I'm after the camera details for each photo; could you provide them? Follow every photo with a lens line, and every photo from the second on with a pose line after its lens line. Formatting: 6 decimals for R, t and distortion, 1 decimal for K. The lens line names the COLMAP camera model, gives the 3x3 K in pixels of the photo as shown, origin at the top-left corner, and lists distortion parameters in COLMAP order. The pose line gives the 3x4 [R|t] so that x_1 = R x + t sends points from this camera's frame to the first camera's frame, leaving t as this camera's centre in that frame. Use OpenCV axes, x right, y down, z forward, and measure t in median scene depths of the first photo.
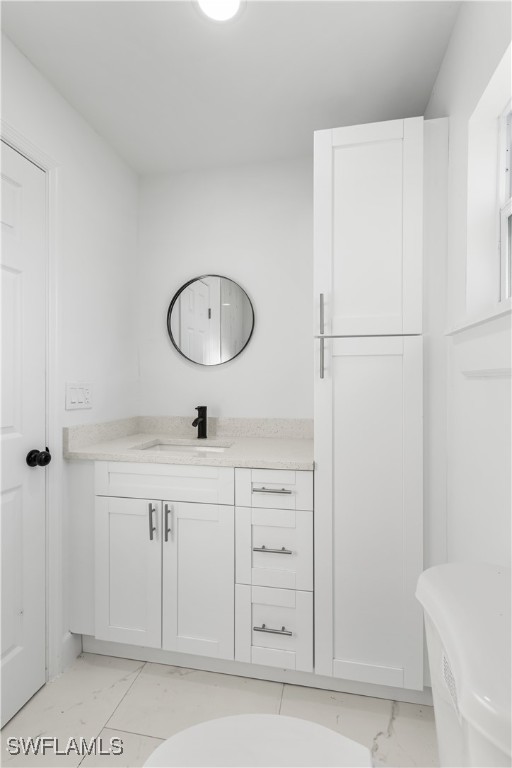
lens RADIAL K [[354.9, 0, 256.0], [0, 354.9, 384.0], [0, 0, 1]] dist [0.003588, 0.000637]
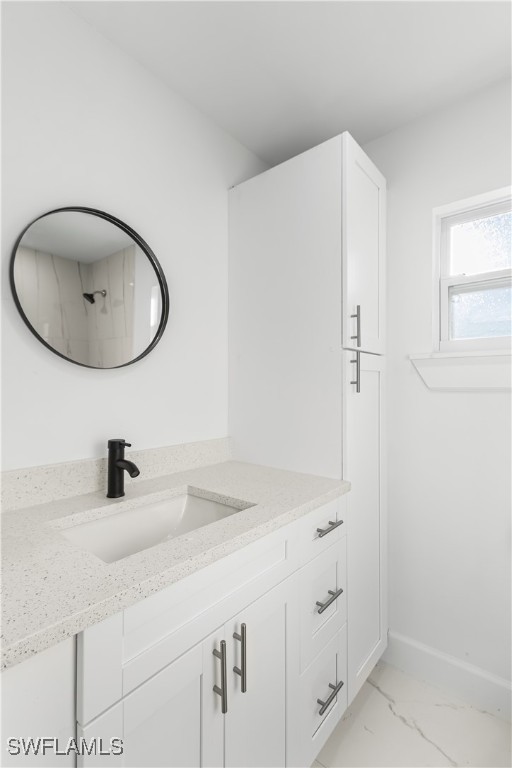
lens RADIAL K [[354.9, 0, 256.0], [0, 354.9, 384.0], [0, 0, 1]] dist [0.003588, 0.000637]
pose [[0.484145, -0.000233, 0.874988, -0.693853], [-0.001602, 0.999998, 0.001153, -0.036689], [-0.874987, -0.001960, 0.484143, 0.676593]]
